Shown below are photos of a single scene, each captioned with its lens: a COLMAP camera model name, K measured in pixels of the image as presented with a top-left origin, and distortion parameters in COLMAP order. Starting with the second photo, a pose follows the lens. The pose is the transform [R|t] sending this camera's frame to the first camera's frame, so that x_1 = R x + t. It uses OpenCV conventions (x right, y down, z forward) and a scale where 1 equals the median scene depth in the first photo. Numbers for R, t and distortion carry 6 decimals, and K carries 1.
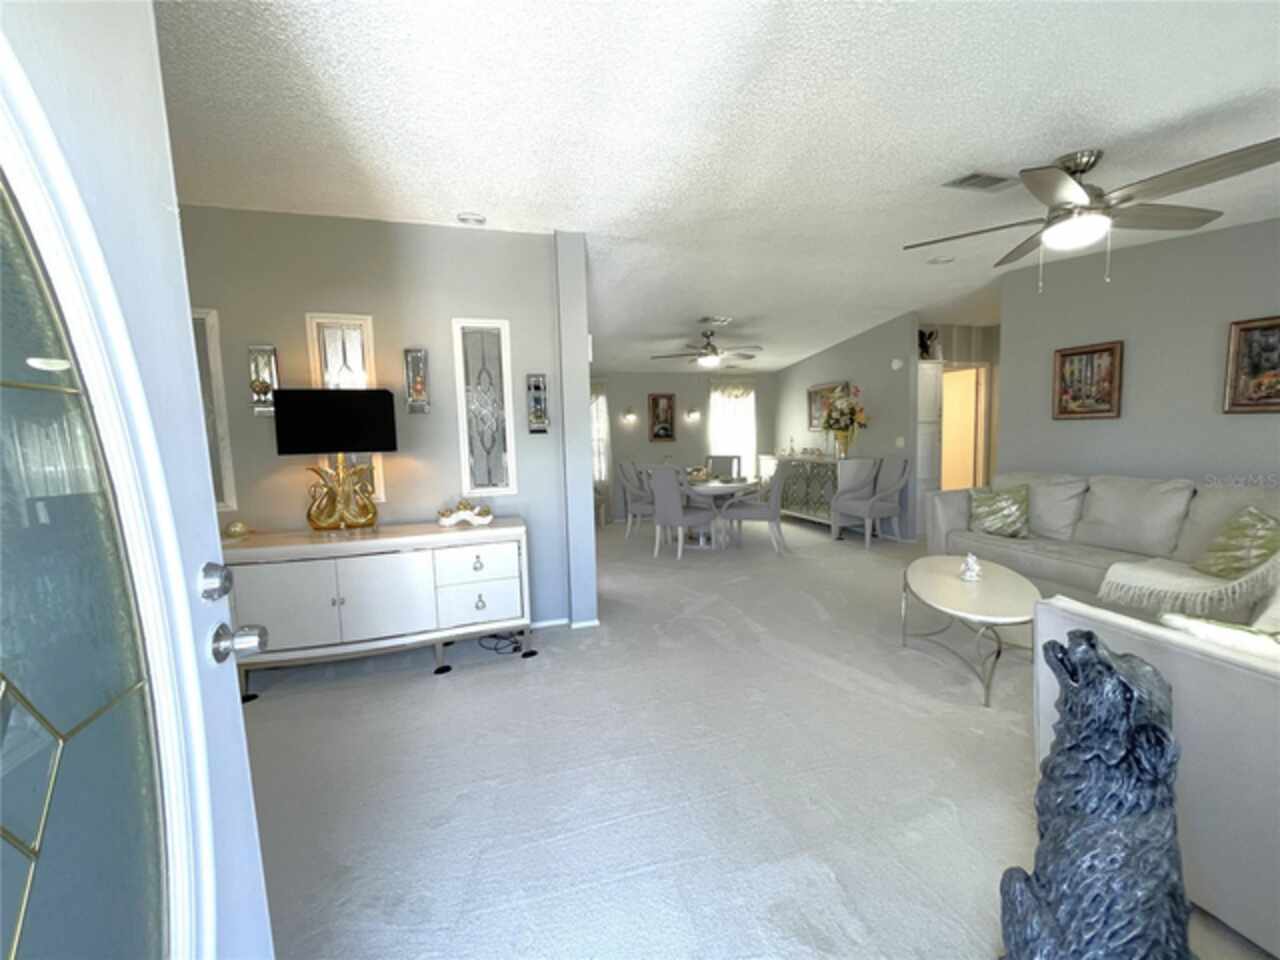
lens RADIAL K [[515.5, 0, 629.8], [0, 515.5, 475.2], [0, 0, 1]] dist [-0.003643, 0.000250]
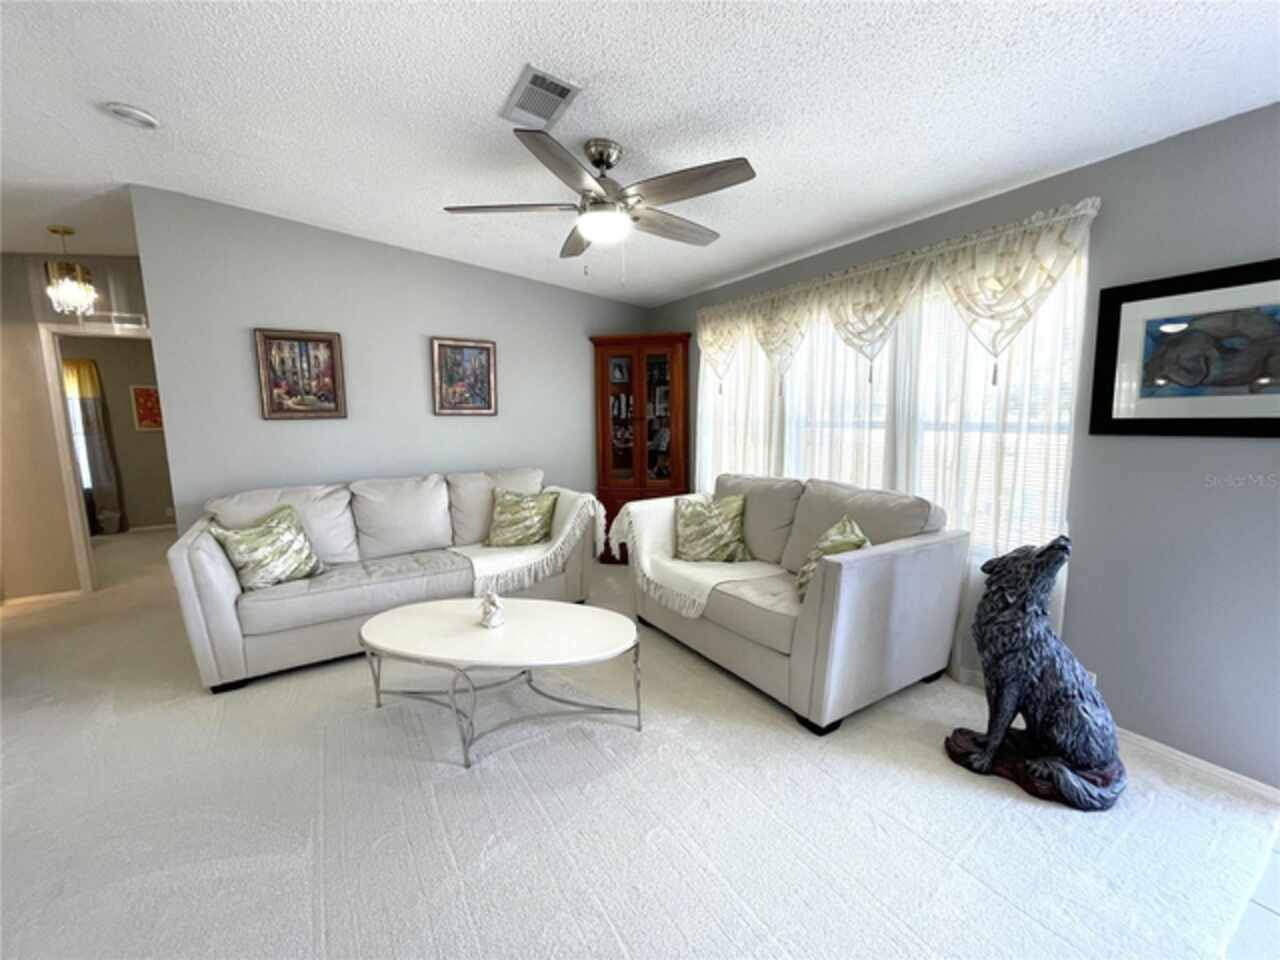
lens RADIAL K [[515.5, 0, 637.3], [0, 515.5, 477.3], [0, 0, 1]] dist [-0.003643, 0.000250]
pose [[-0.274271, -0.091794, 0.957261, -0.080685], [0.103159, 0.986881, 0.124191, -0.062439], [-0.956103, 0.132812, -0.261204, 0.701383]]
